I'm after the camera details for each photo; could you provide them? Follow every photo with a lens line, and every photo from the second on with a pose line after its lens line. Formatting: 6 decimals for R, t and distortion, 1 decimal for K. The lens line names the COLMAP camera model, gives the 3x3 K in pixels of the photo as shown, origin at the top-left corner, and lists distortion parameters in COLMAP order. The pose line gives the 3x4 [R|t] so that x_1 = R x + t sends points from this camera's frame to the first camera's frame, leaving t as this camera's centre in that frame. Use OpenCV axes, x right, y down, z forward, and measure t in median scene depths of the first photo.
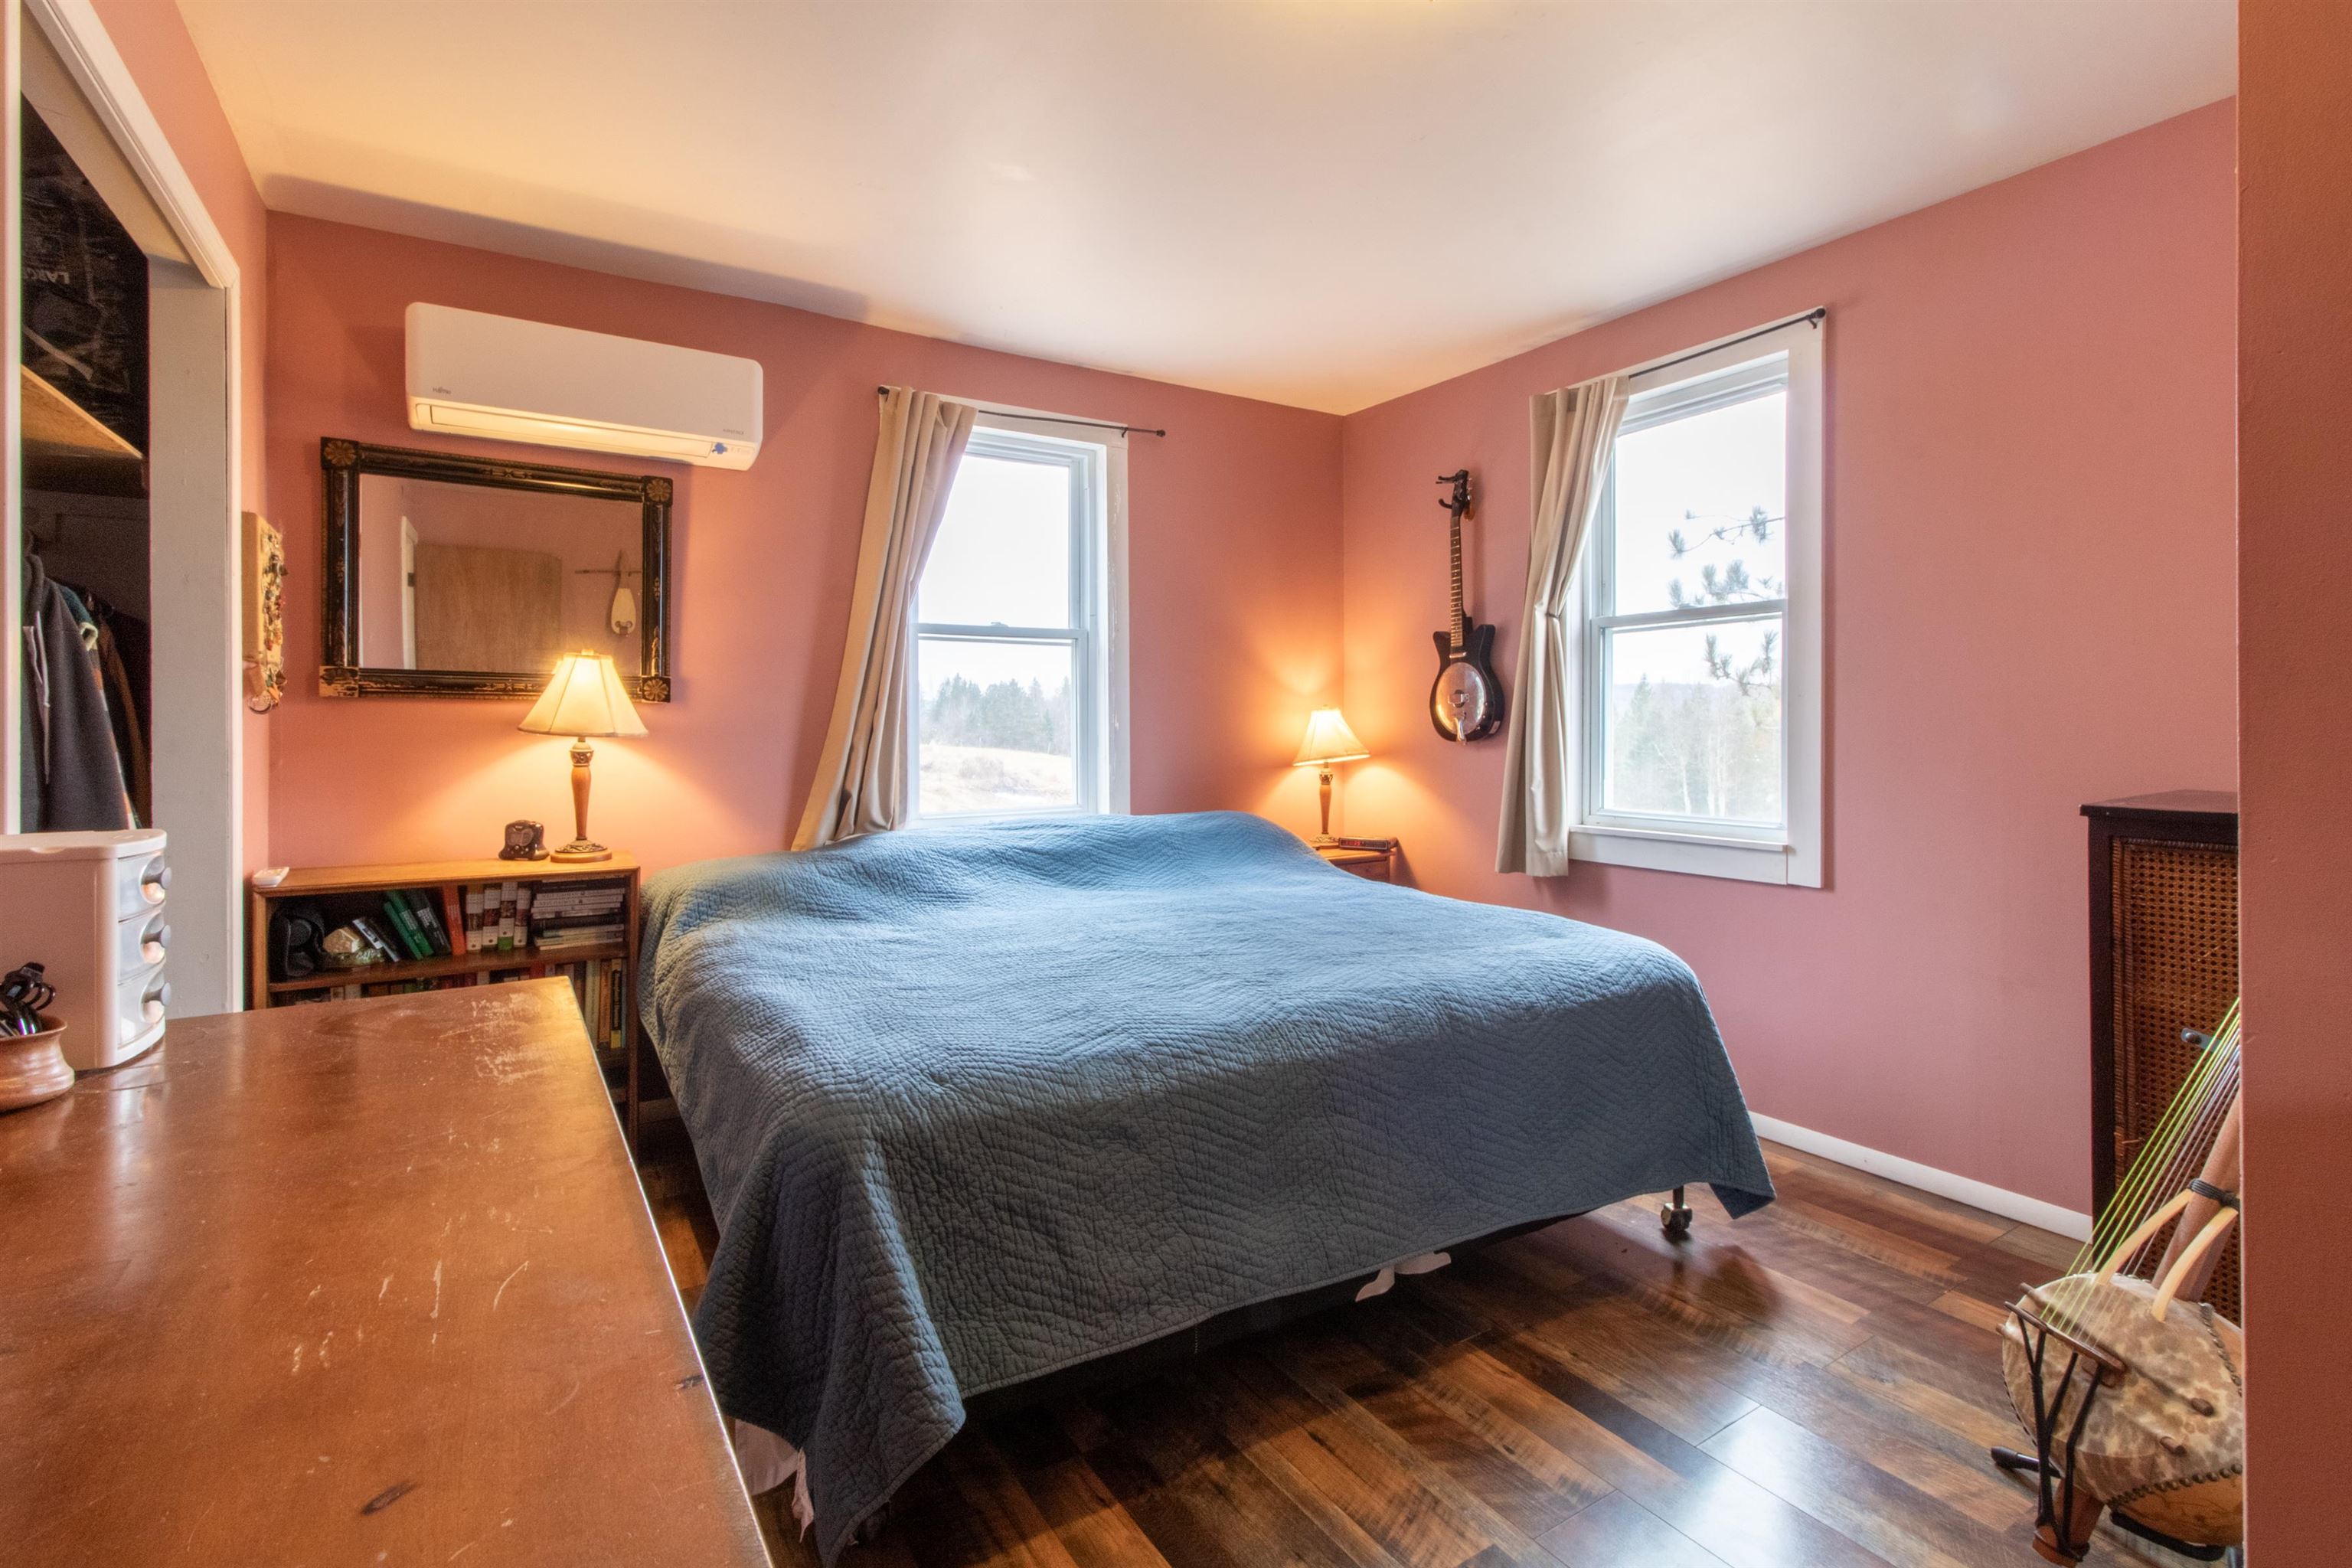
lens RADIAL K [[1116.9, 0, 1209.4], [0, 1116.9, 723.7], [0, 0, 1]] dist [0.002546, 0.000502]
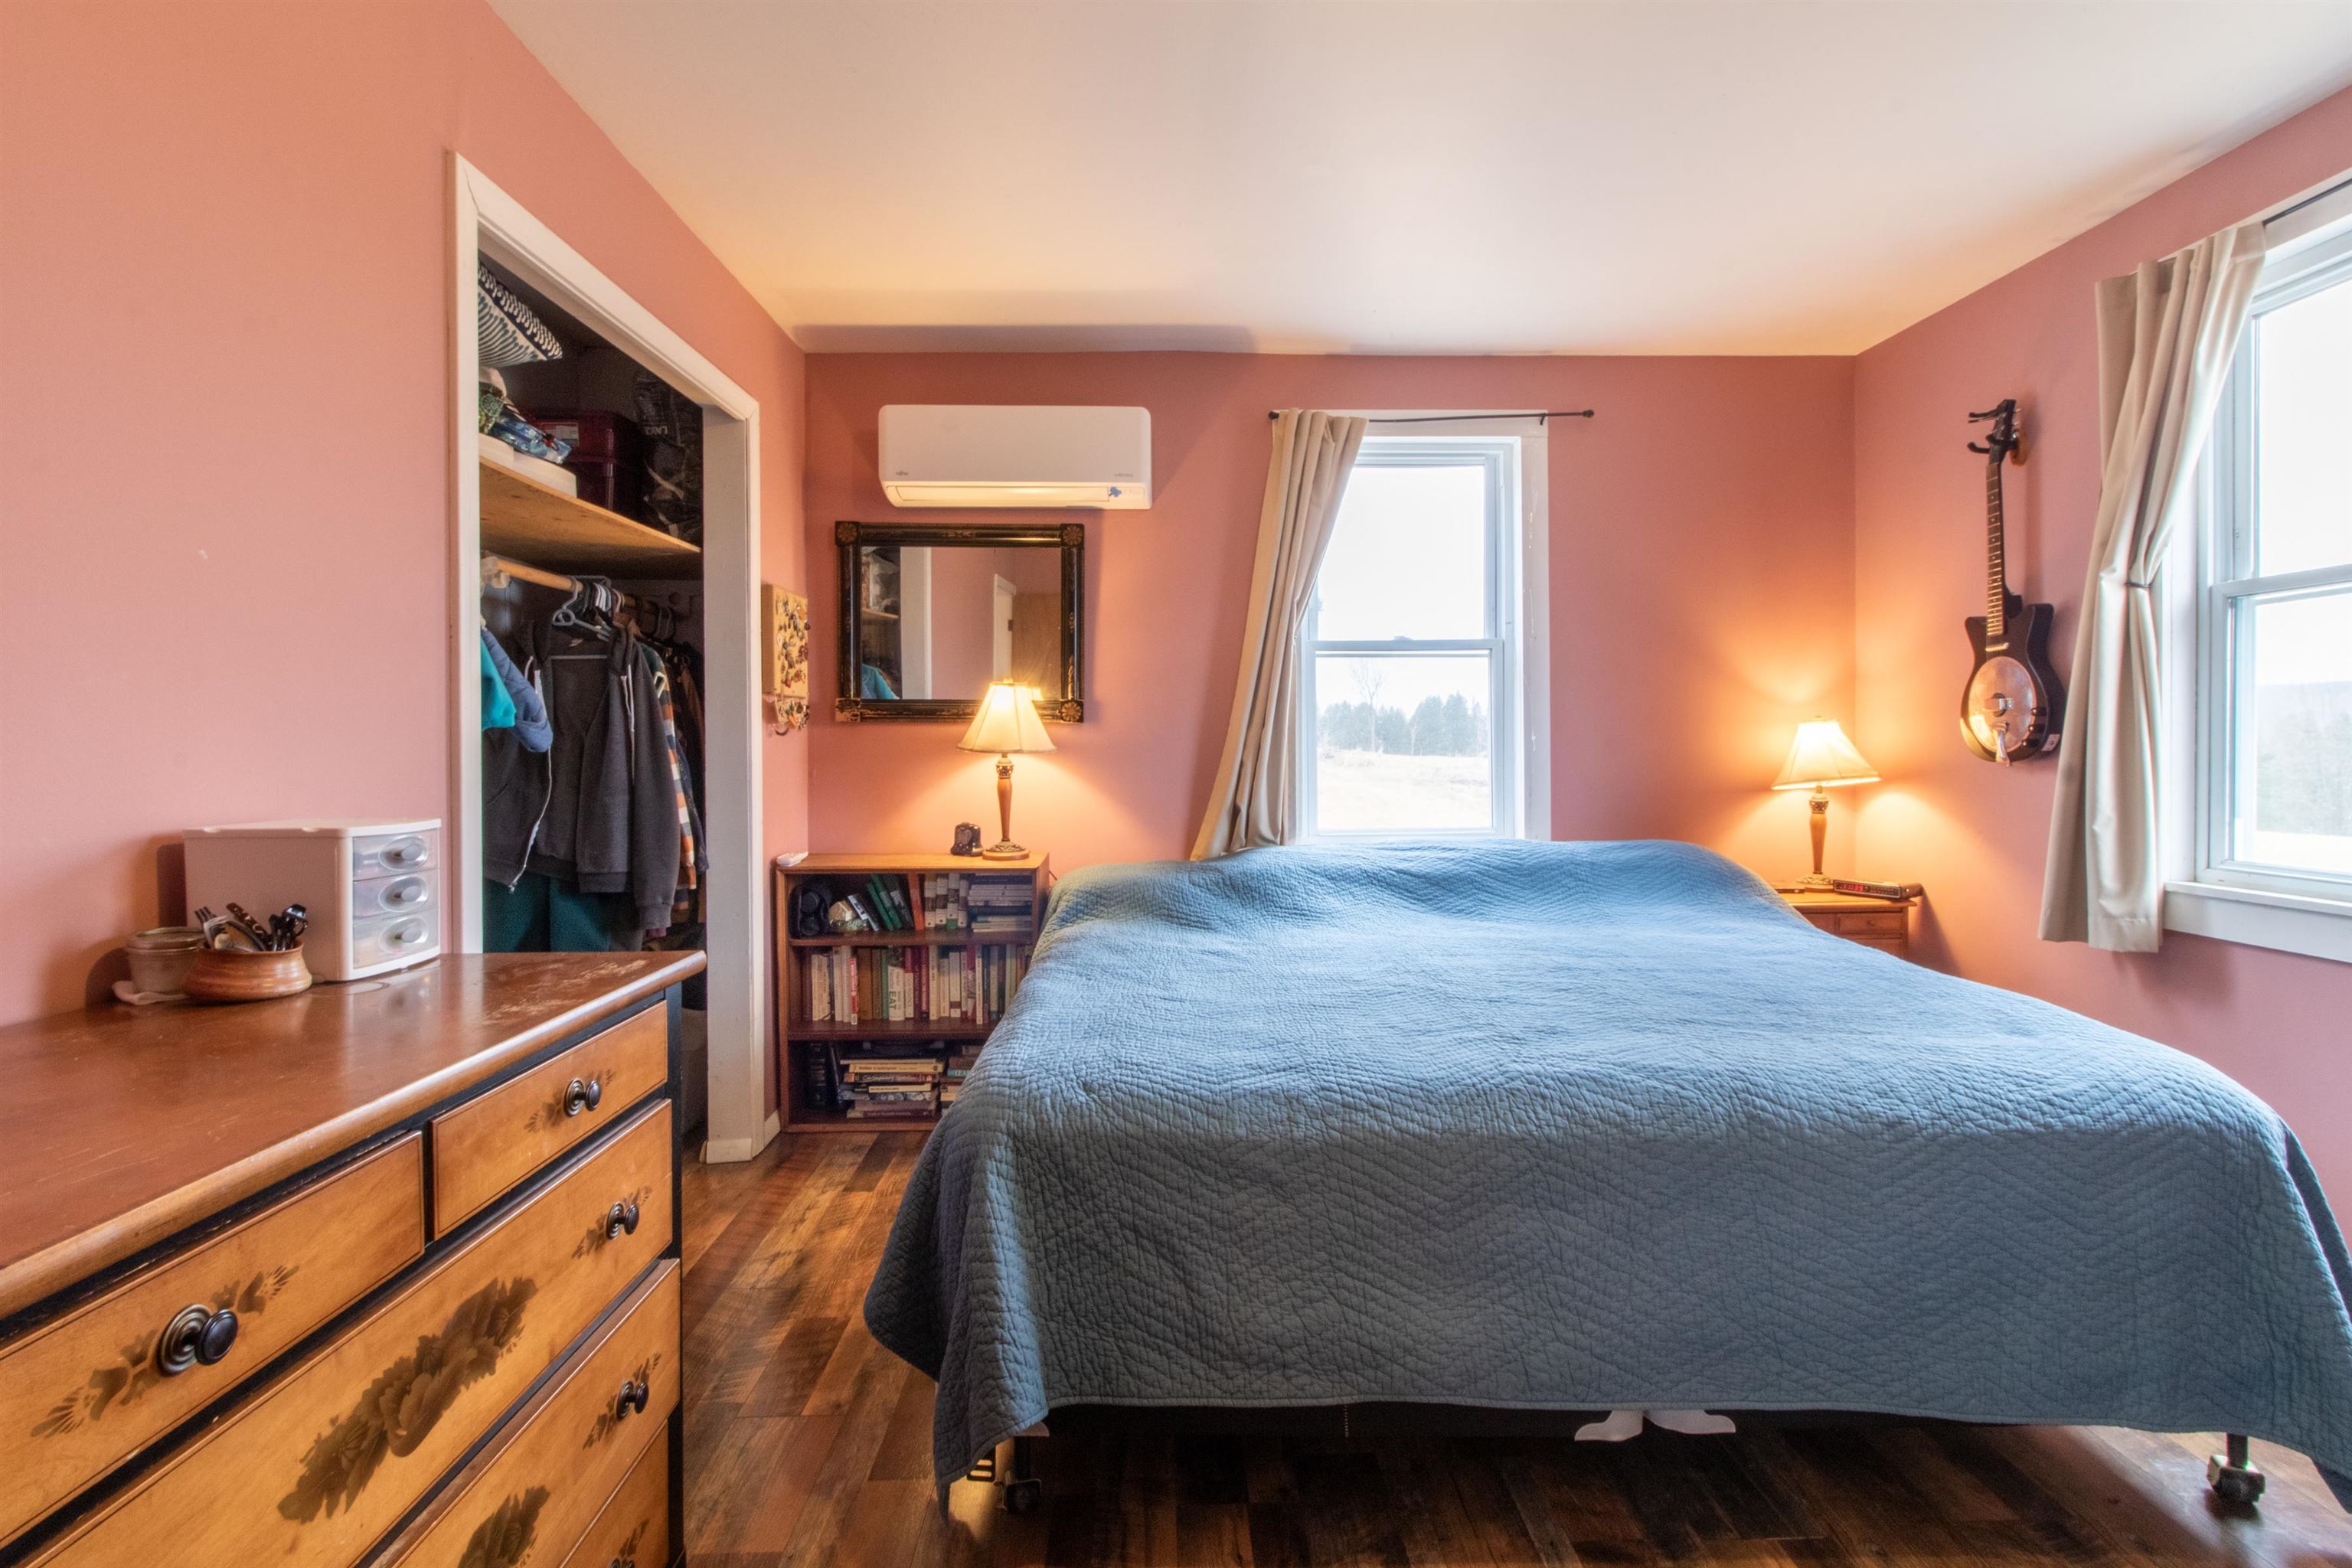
lens RADIAL K [[1122.0, 0, 1214.4], [0, 1122.0, 746.8], [0, 0, 1]] dist [0.001086, 0.000459]
pose [[0.853094, -0.000891, -0.521757, 0.218434], [0.004041, 0.999980, 0.004901, 0.000193], [0.521742, -0.006289, 0.853080, 0.102098]]
